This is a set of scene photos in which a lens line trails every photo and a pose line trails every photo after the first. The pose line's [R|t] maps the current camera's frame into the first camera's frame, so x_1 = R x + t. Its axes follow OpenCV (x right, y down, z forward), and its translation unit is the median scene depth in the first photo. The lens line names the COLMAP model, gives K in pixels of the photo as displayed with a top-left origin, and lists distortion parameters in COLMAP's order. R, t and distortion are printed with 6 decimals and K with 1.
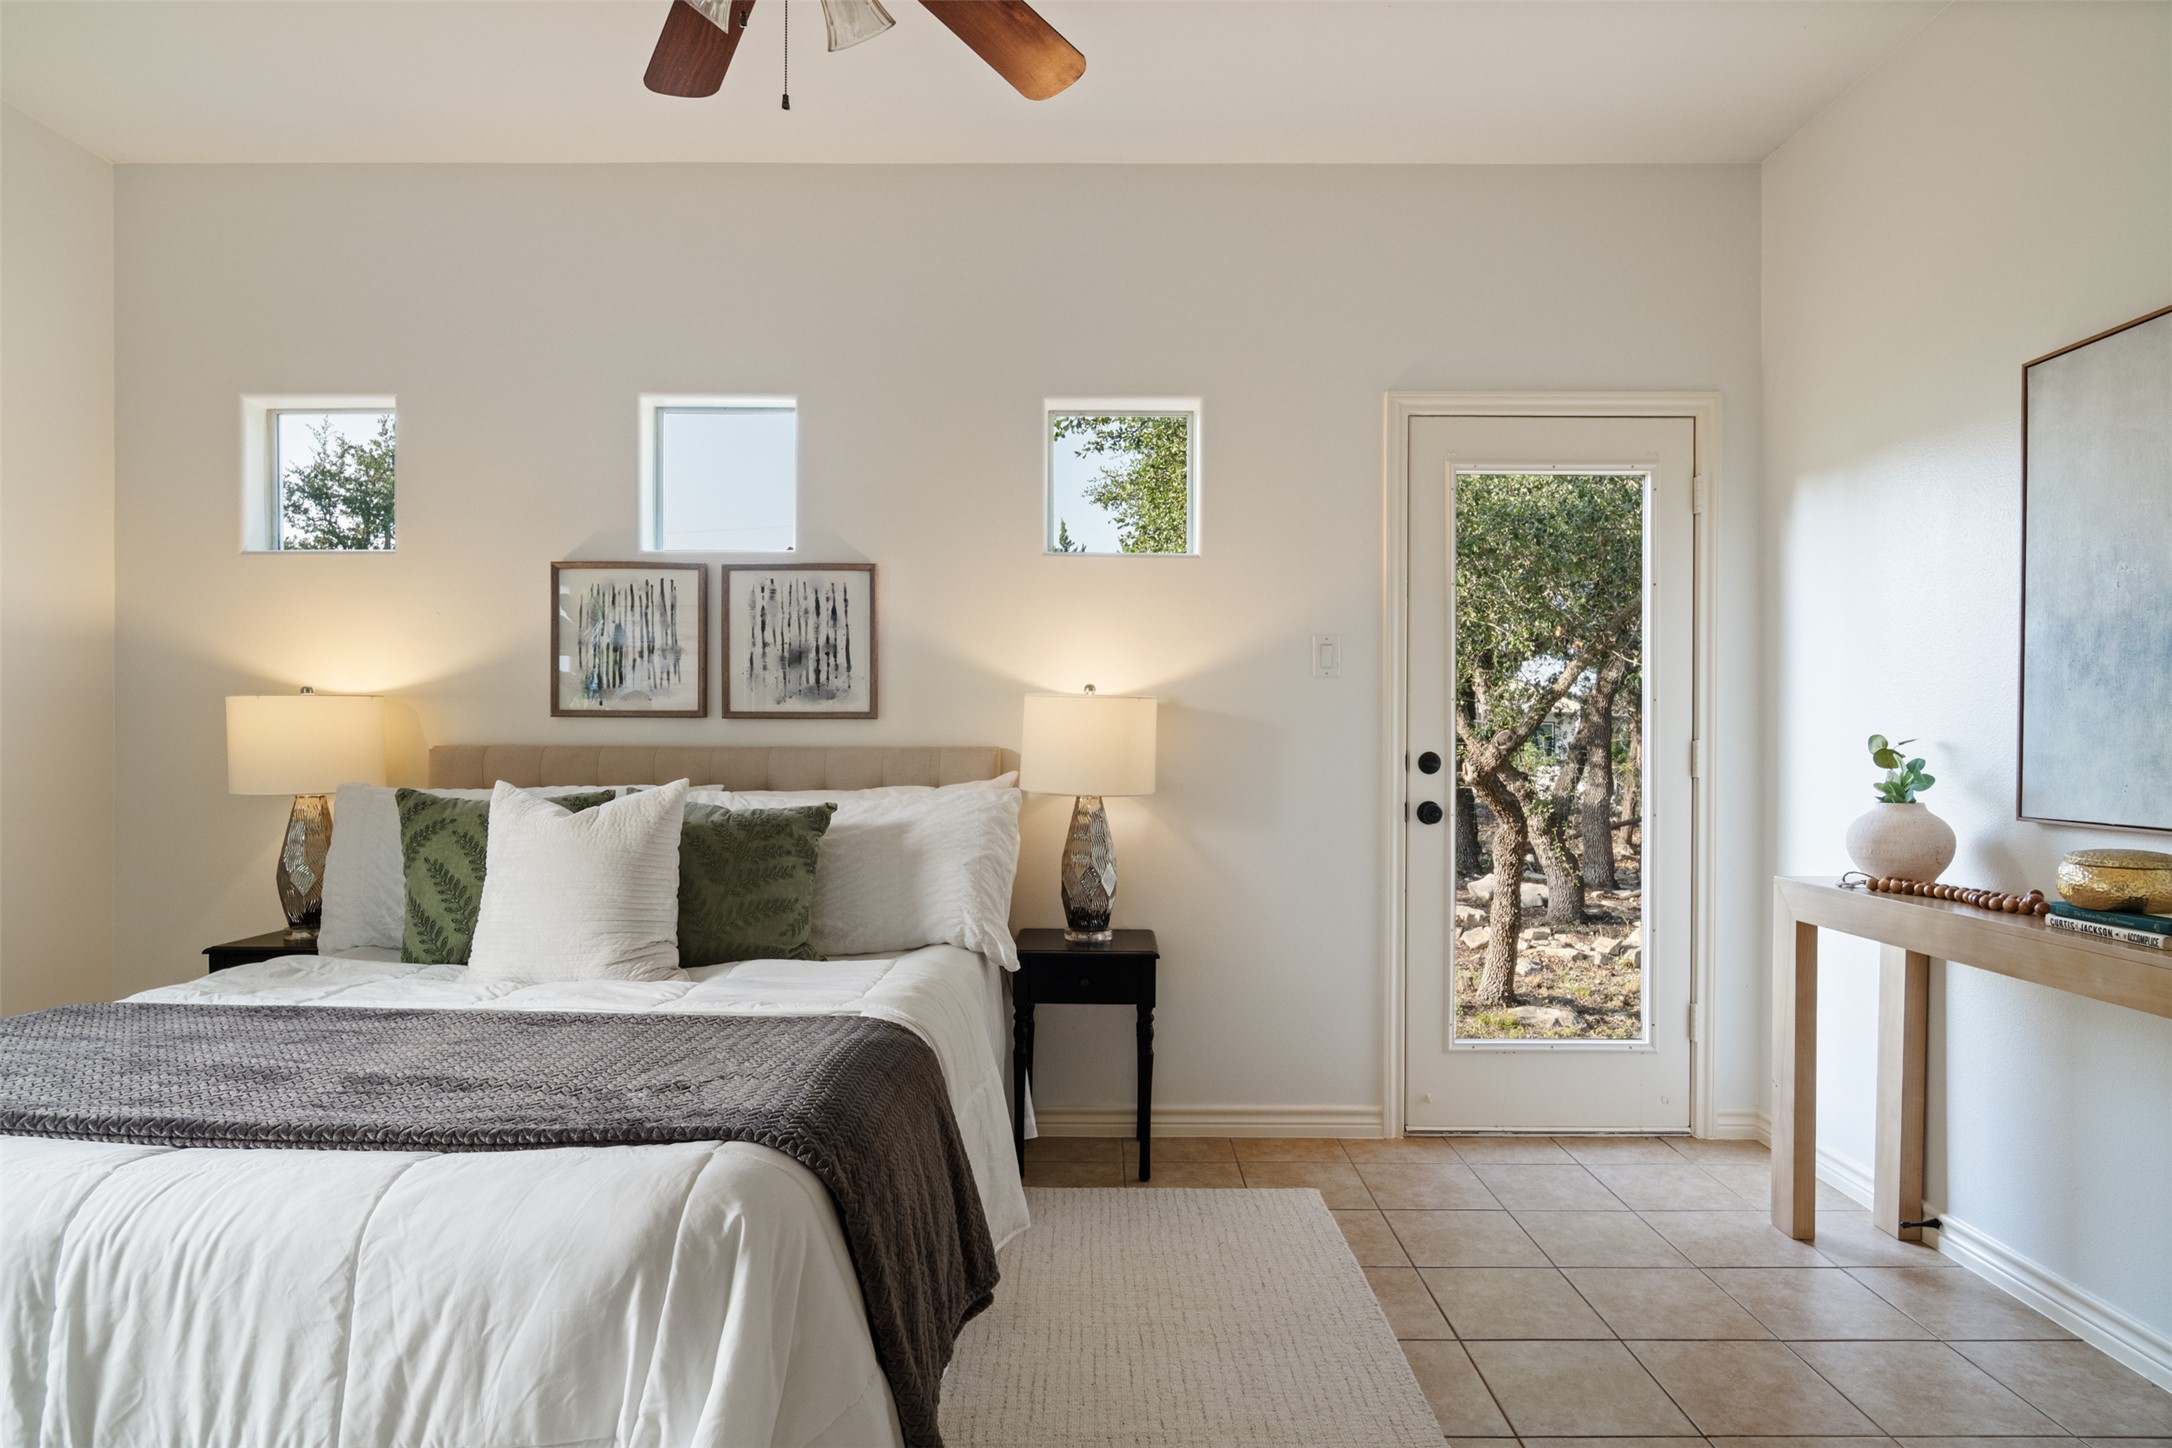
lens RADIAL K [[1166.3, 0, 1101.1], [0, 1166.3, 746.5], [0, 0, 1]] dist [-0.004719, 0.001369]
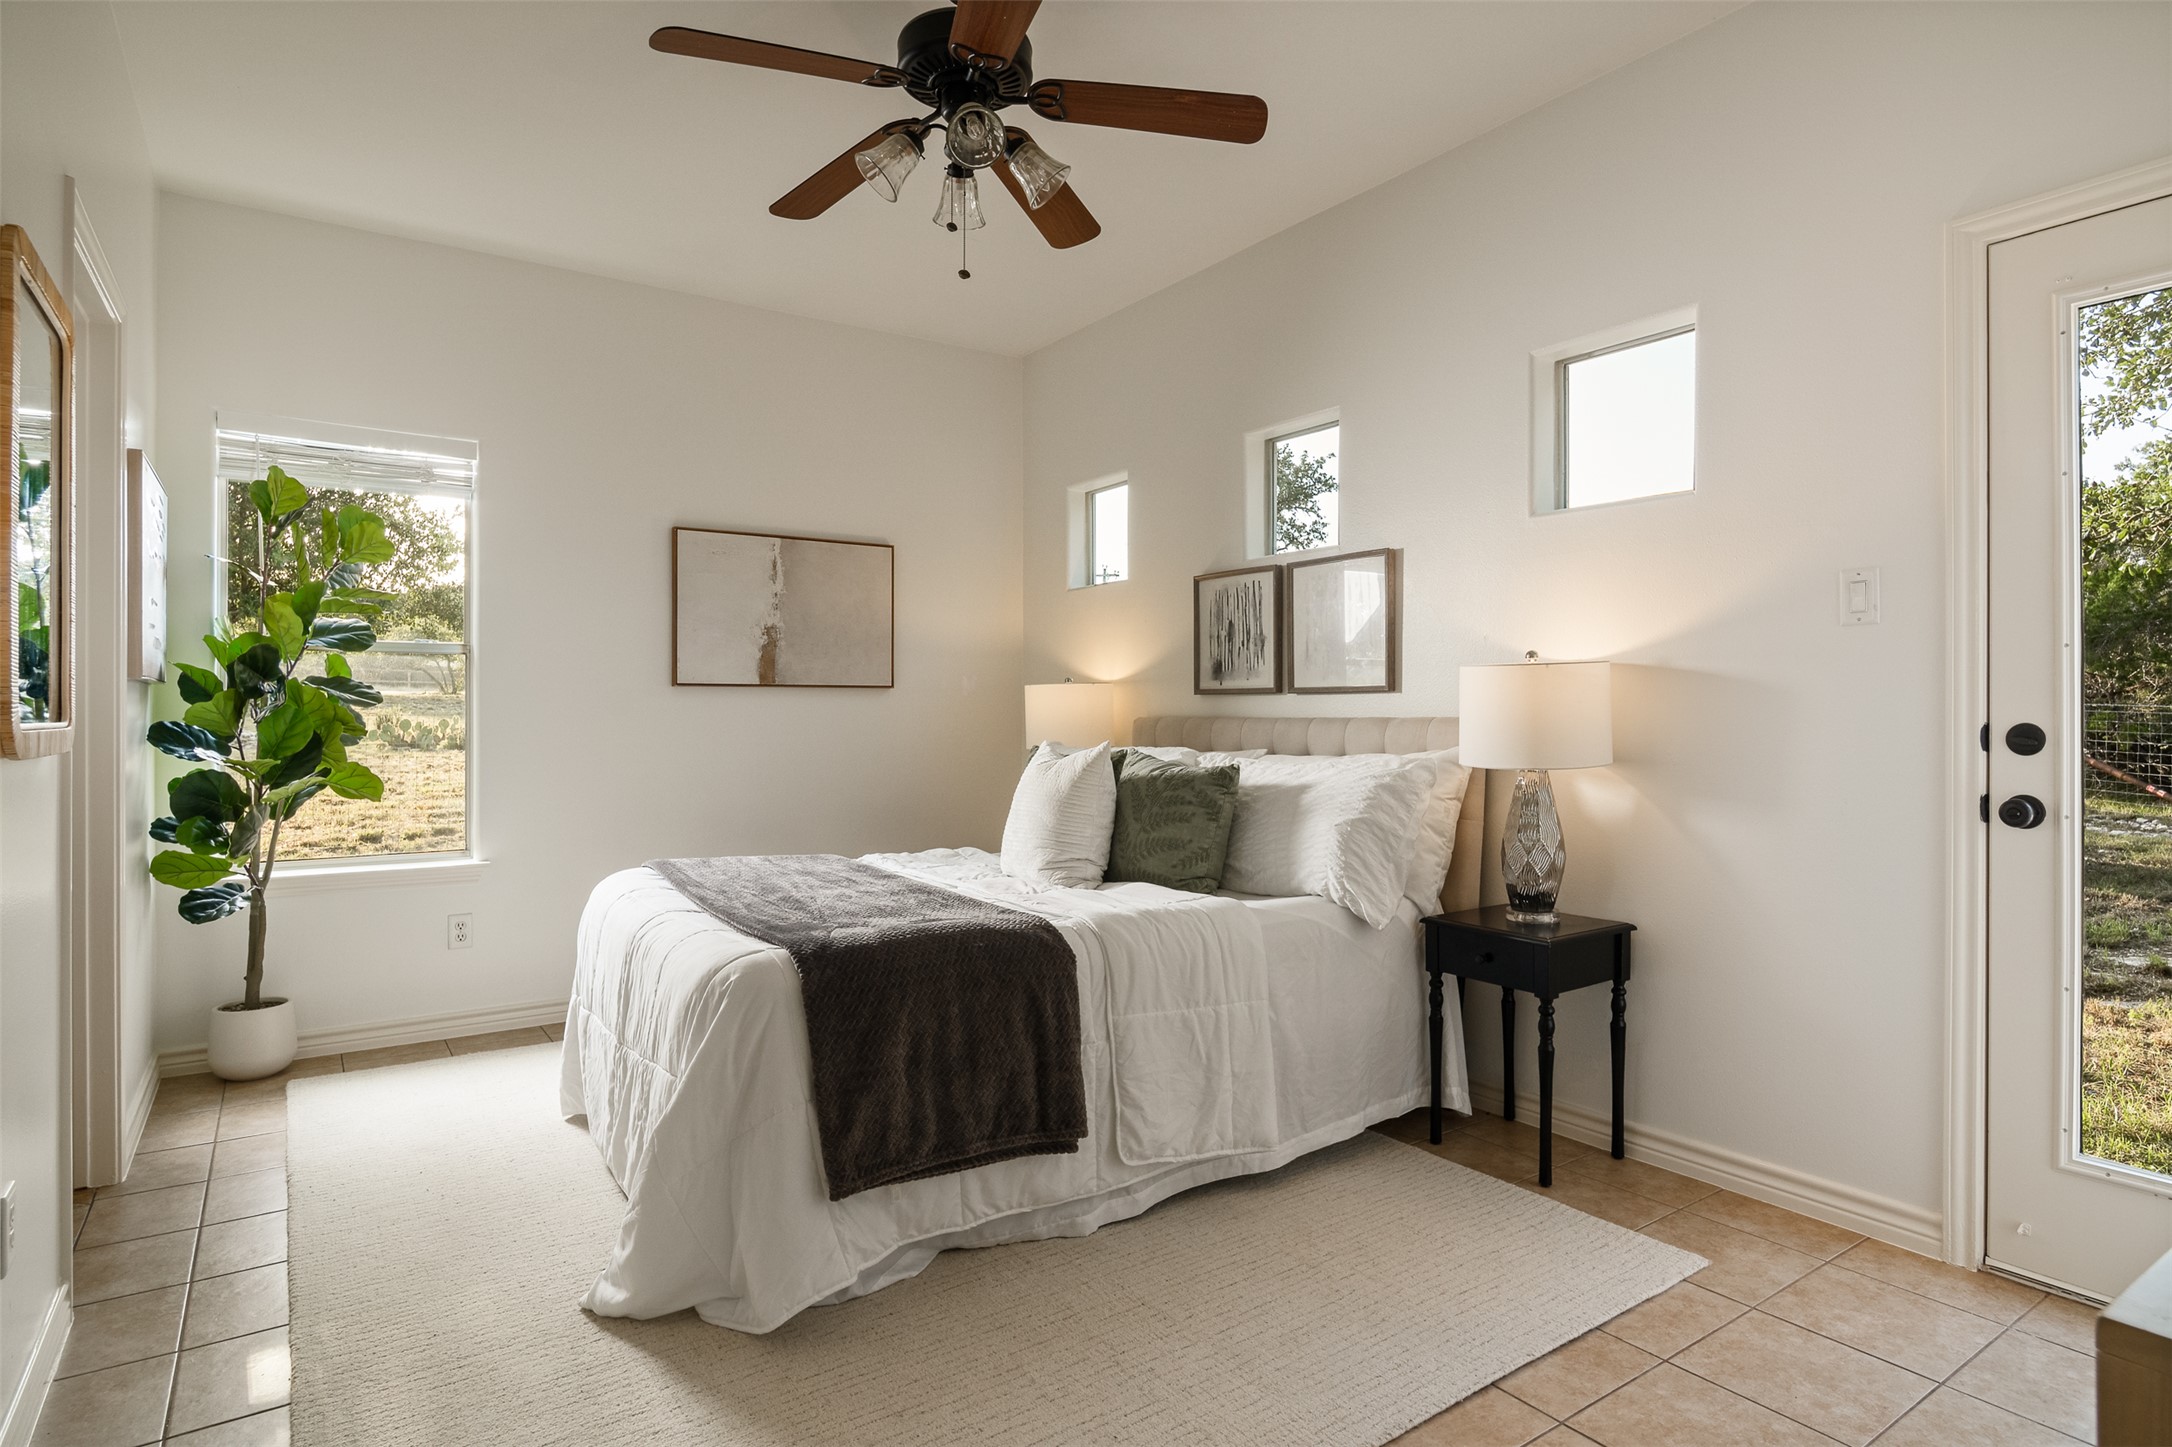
lens RADIAL K [[1166.3, 0, 1100.3], [0, 1166.3, 710.1], [0, 0, 1]] dist [-0.004719, 0.001369]
pose [[0.573087, -0.006688, -0.819467, 0.542350], [-0.000034, 0.999966, -0.008186, 0.002370], [0.819495, 0.004719, 0.573067, 0.164591]]
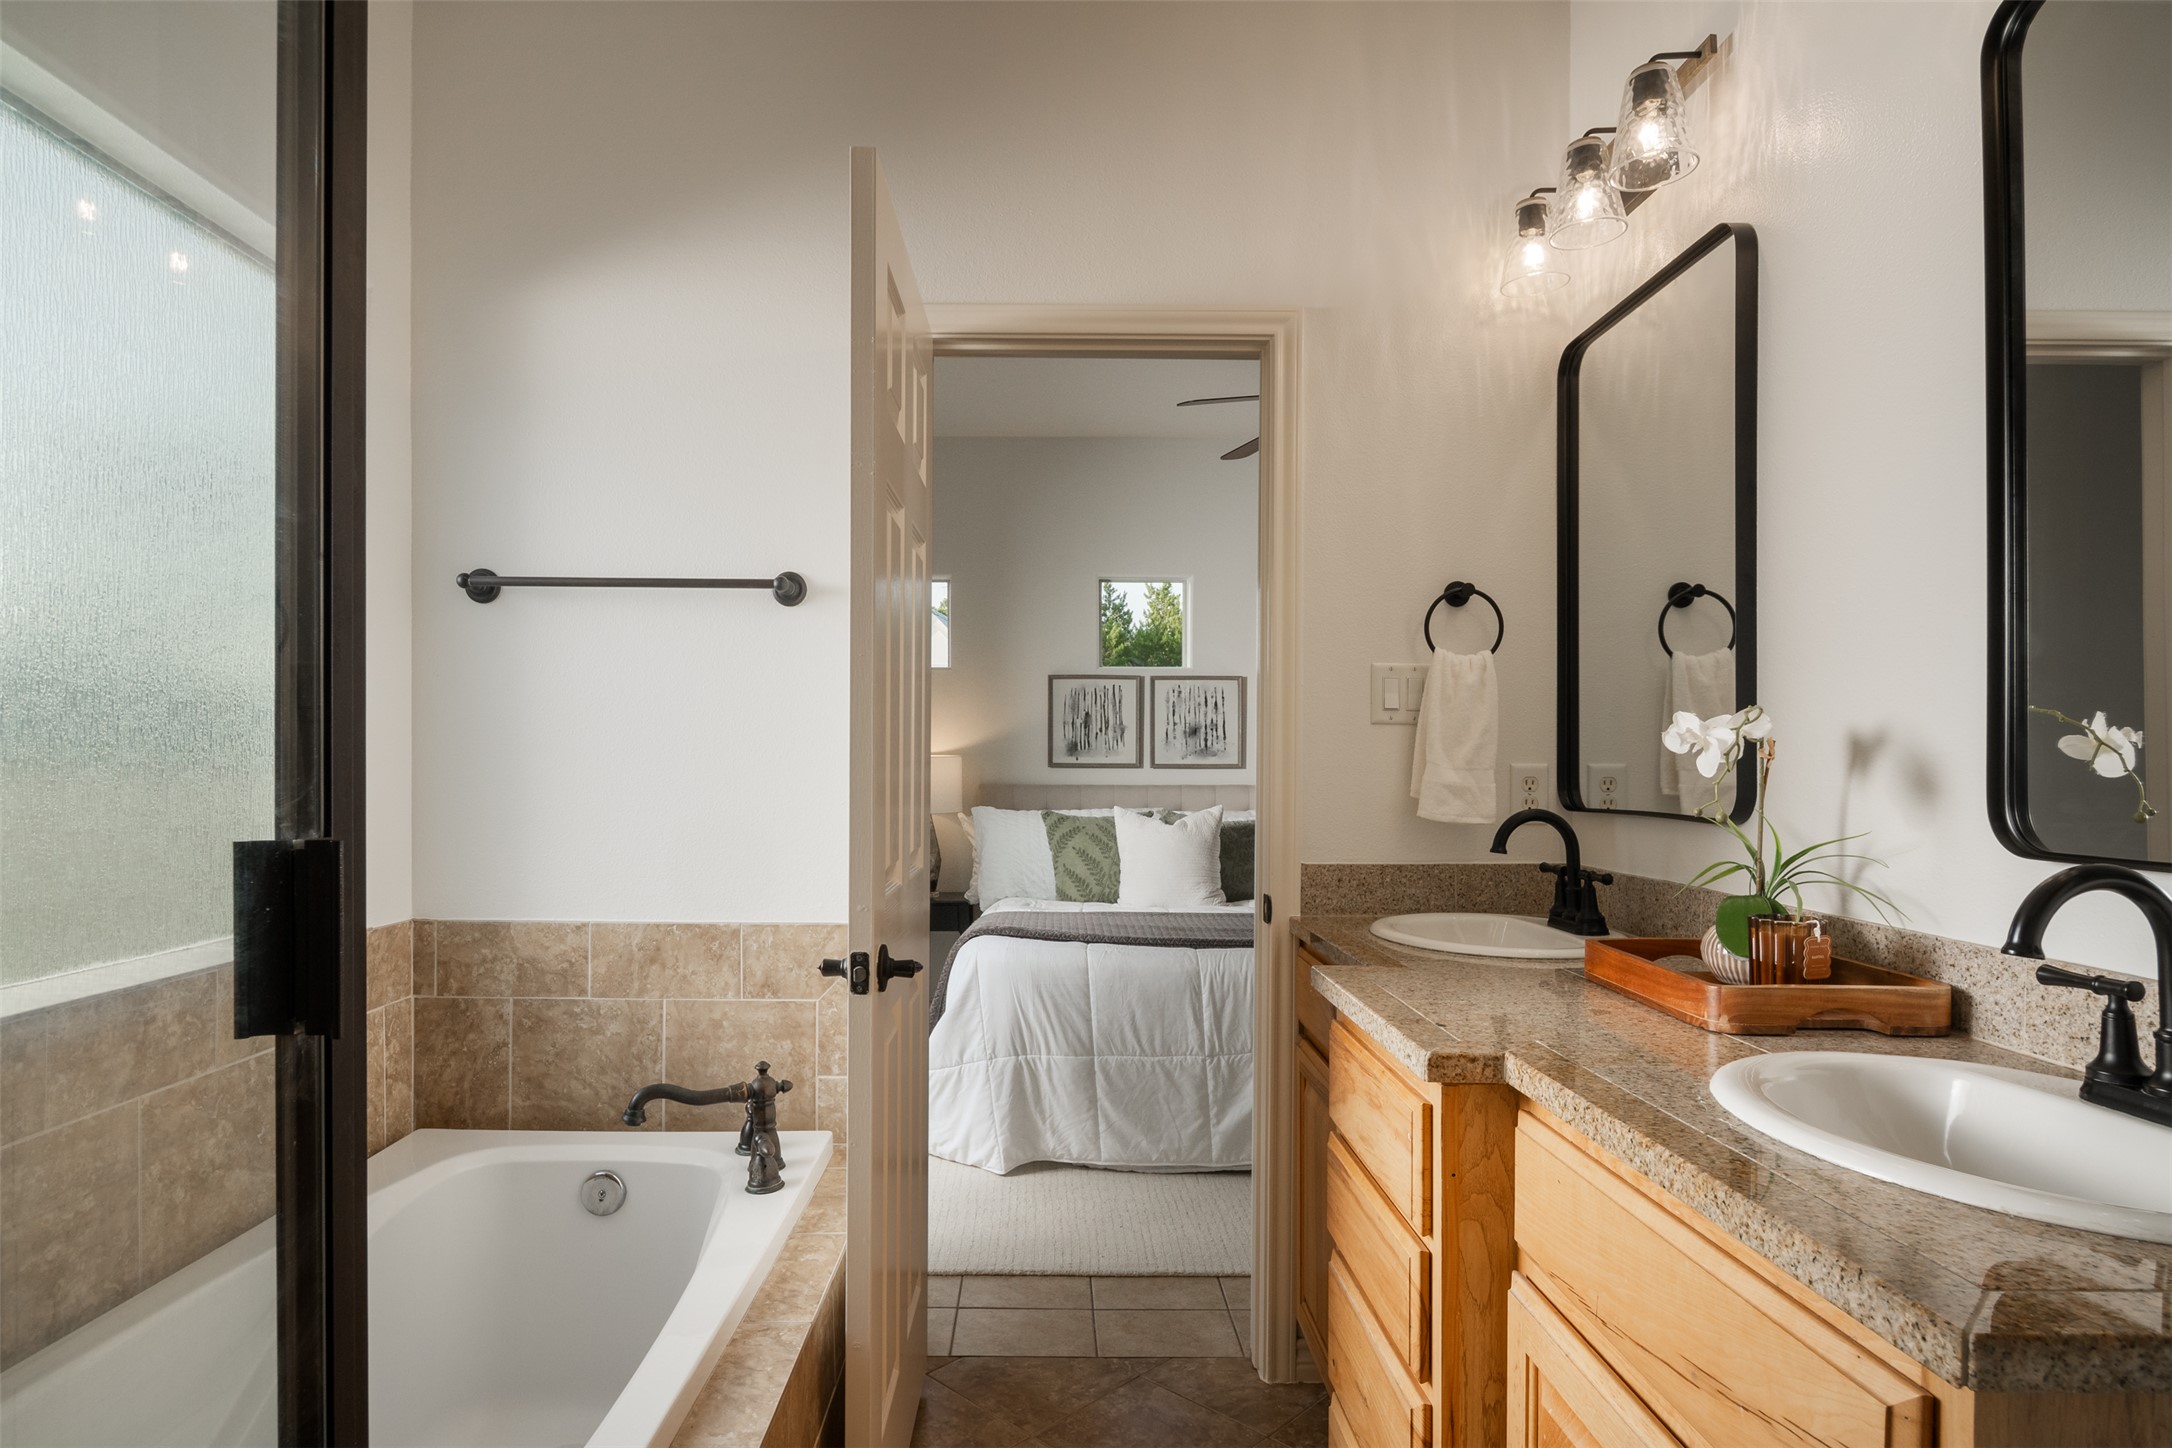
lens RADIAL K [[1166.3, 0, 1086.4], [0, 1166.3, 742.2], [0, 0, 1]] dist [-0.004719, 0.001369]
pose [[0.999659, -0.000831, 0.026098, -0.463372], [0.001491, 0.999680, -0.025267, -0.019335], [-0.026068, 0.025297, 0.999340, -0.675447]]
